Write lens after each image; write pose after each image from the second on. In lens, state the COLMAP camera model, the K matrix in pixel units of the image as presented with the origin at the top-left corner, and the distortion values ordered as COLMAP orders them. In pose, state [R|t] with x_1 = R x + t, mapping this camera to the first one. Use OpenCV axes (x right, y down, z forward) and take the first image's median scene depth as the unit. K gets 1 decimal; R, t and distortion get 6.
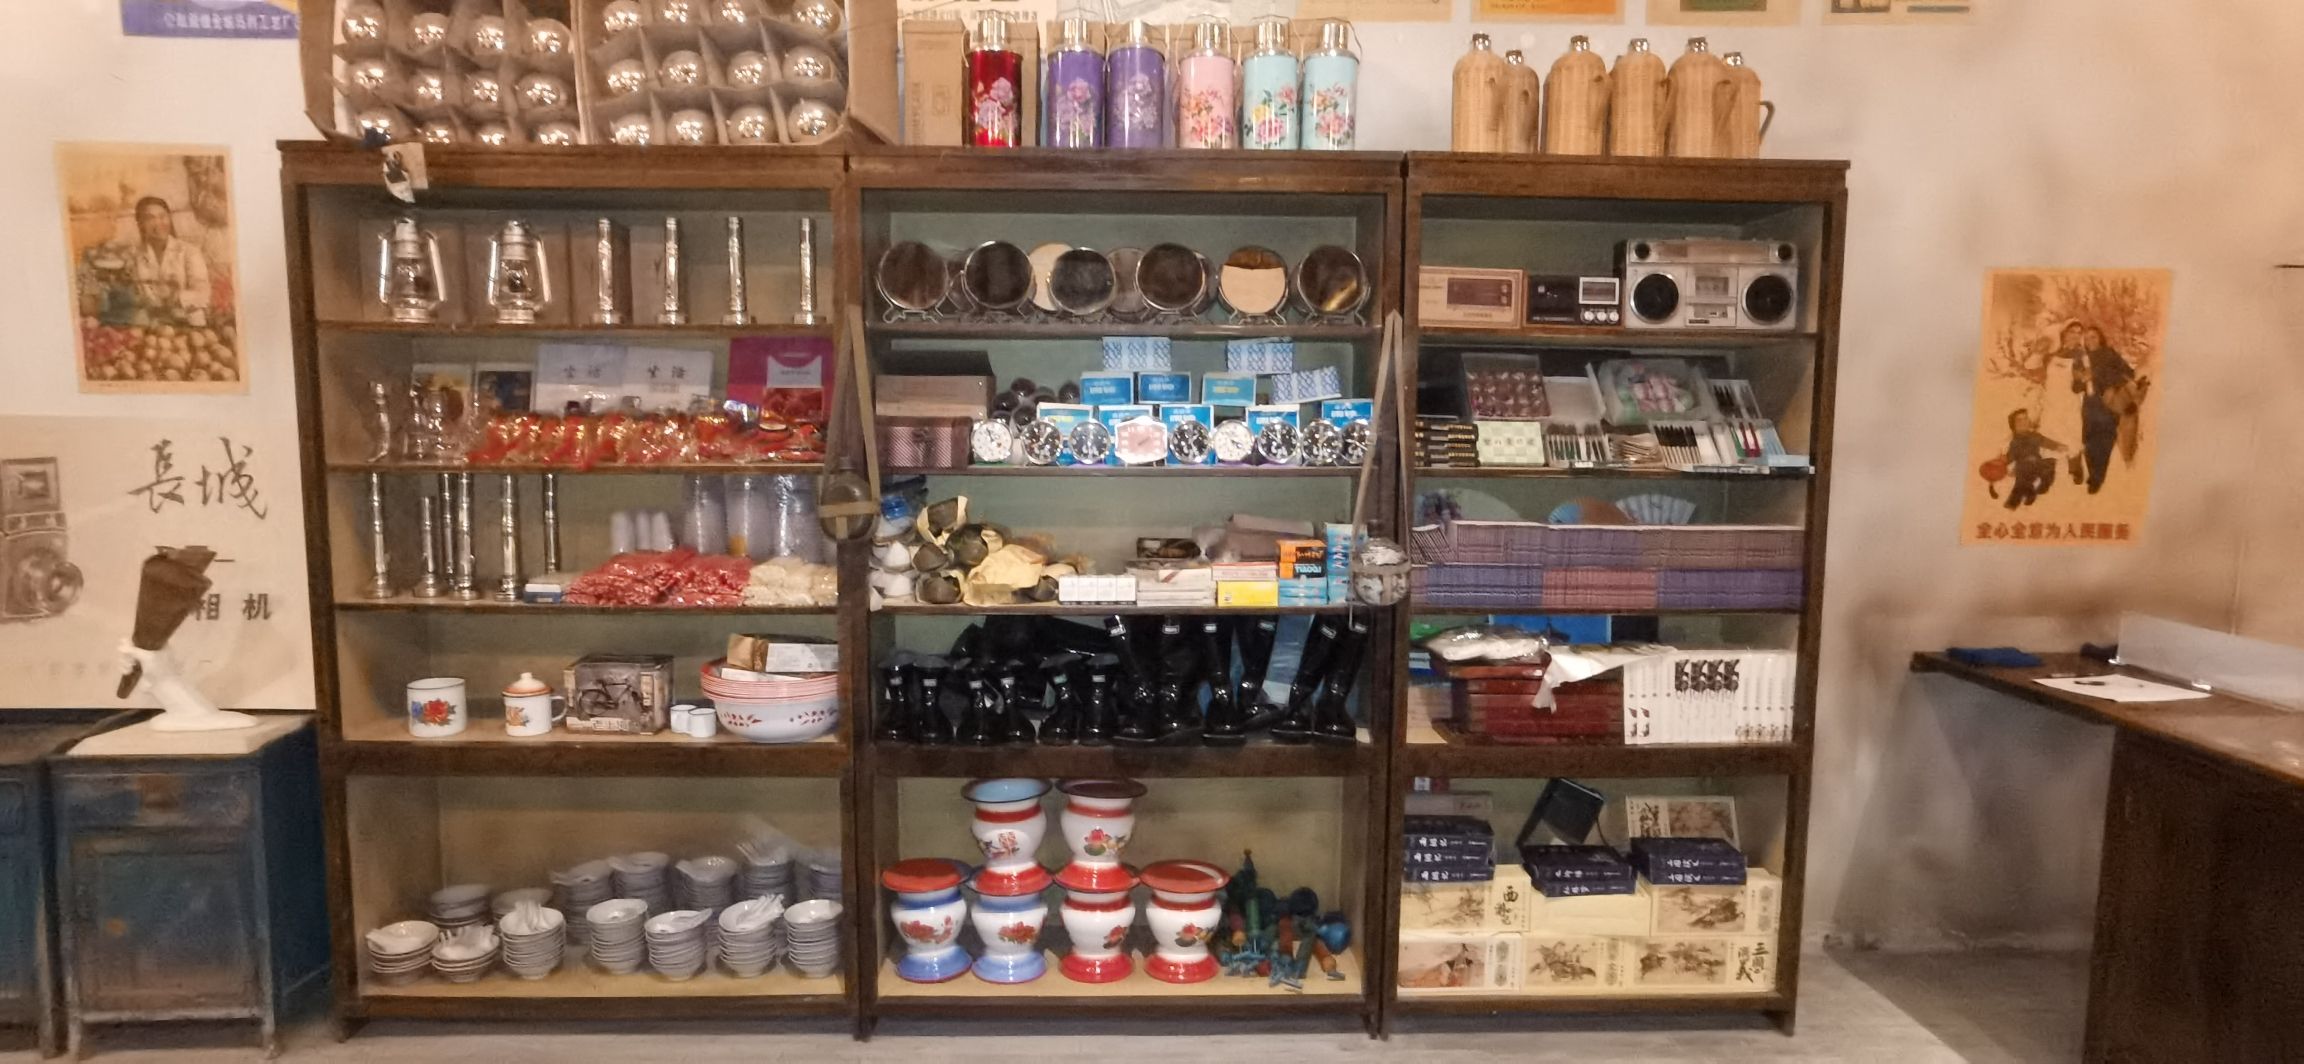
lens RADIAL K [[1293.3, 0, 1153.3], [0, 1293.3, 525.7], [0, 0, 1]] dist [0.008781, 0.001939]
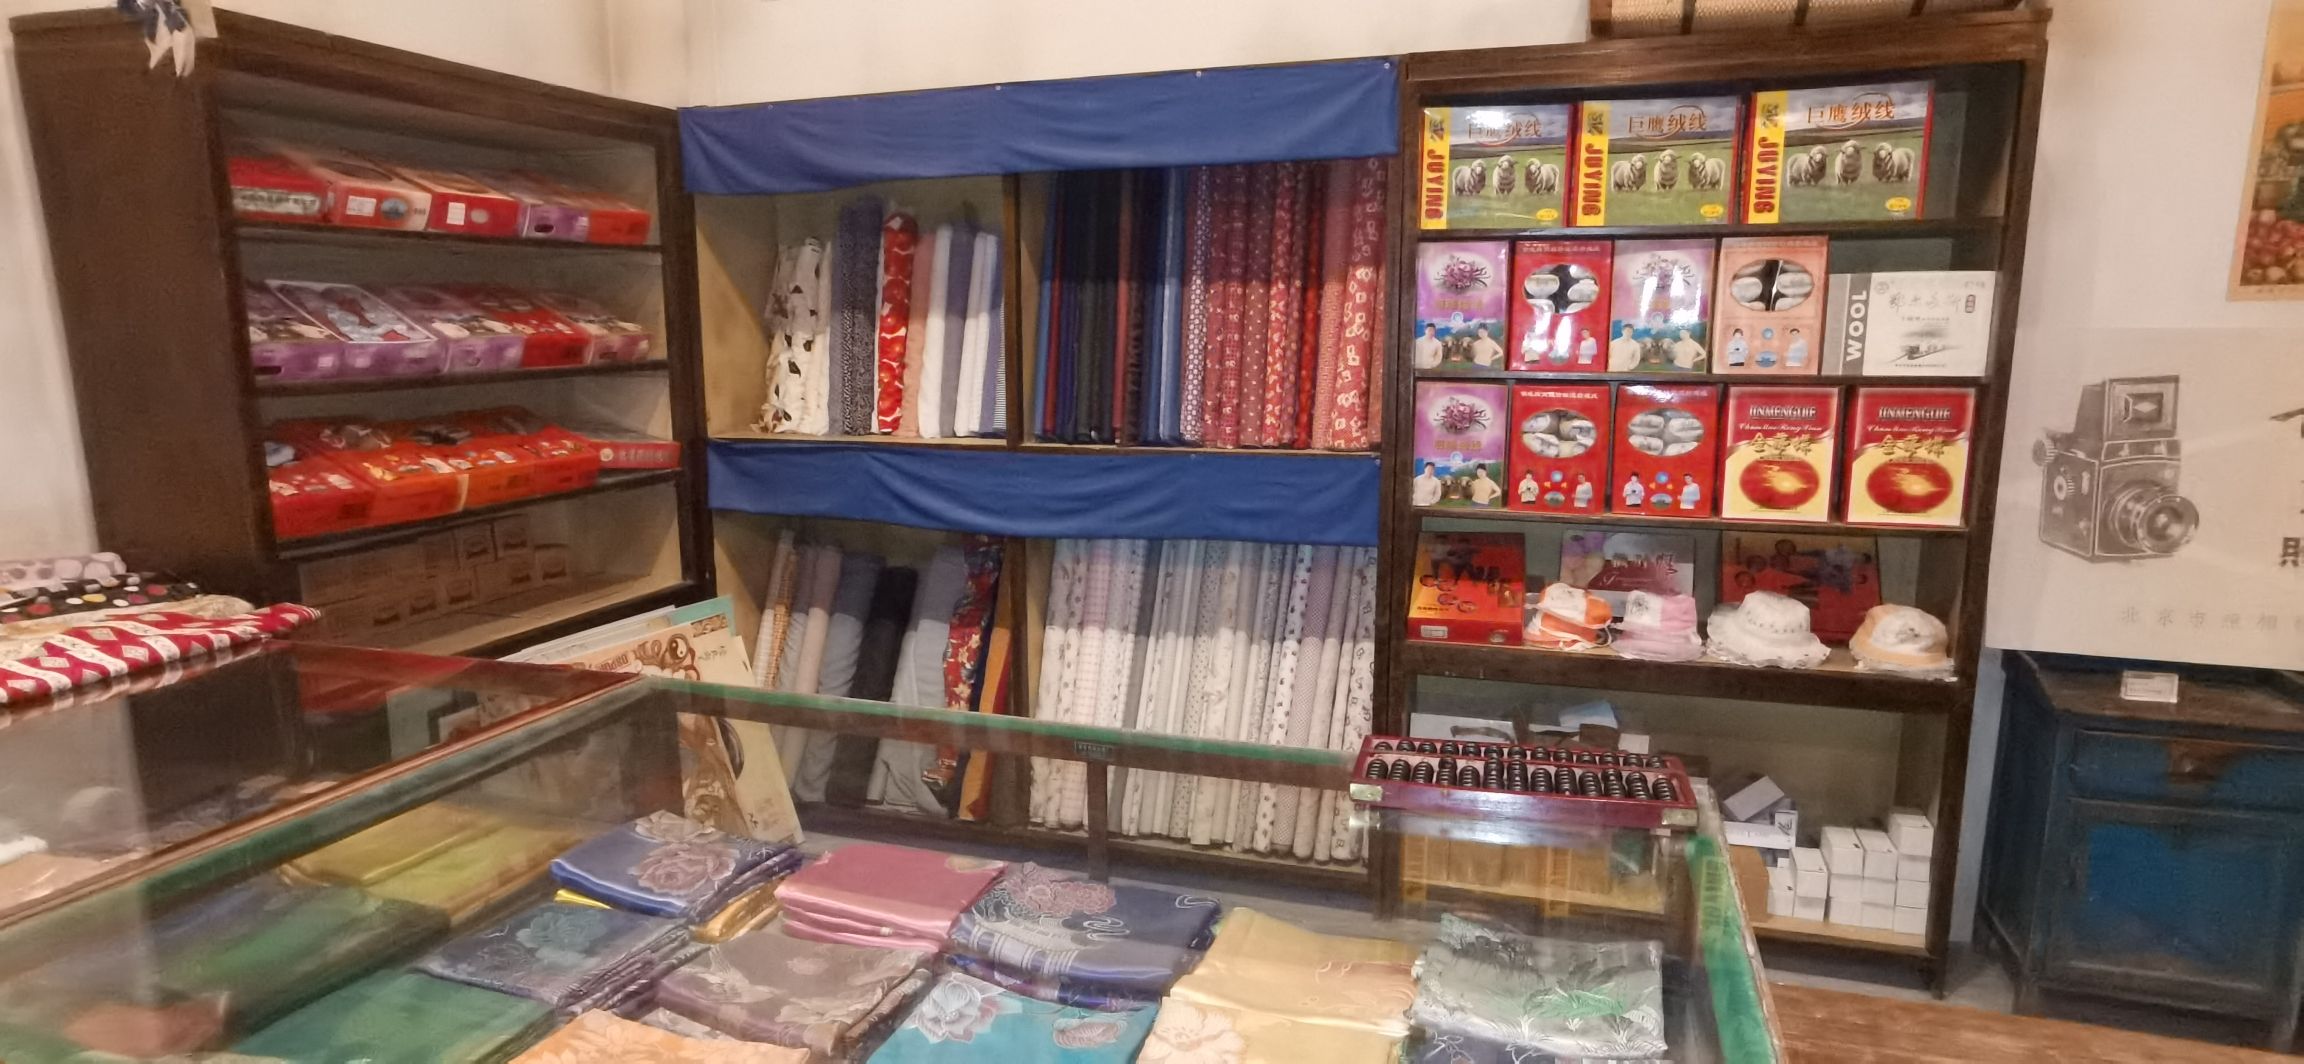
lens RADIAL K [[1293.3, 0, 1147.5], [0, 1293.3, 539.9], [0, 0, 1]] dist [0.008781, 0.001939]
pose [[0.932366, 0.044484, -0.358768, -1.167989], [-0.020220, 0.997264, 0.071107, 0.009059], [0.360949, -0.059043, 0.930714, -0.067269]]
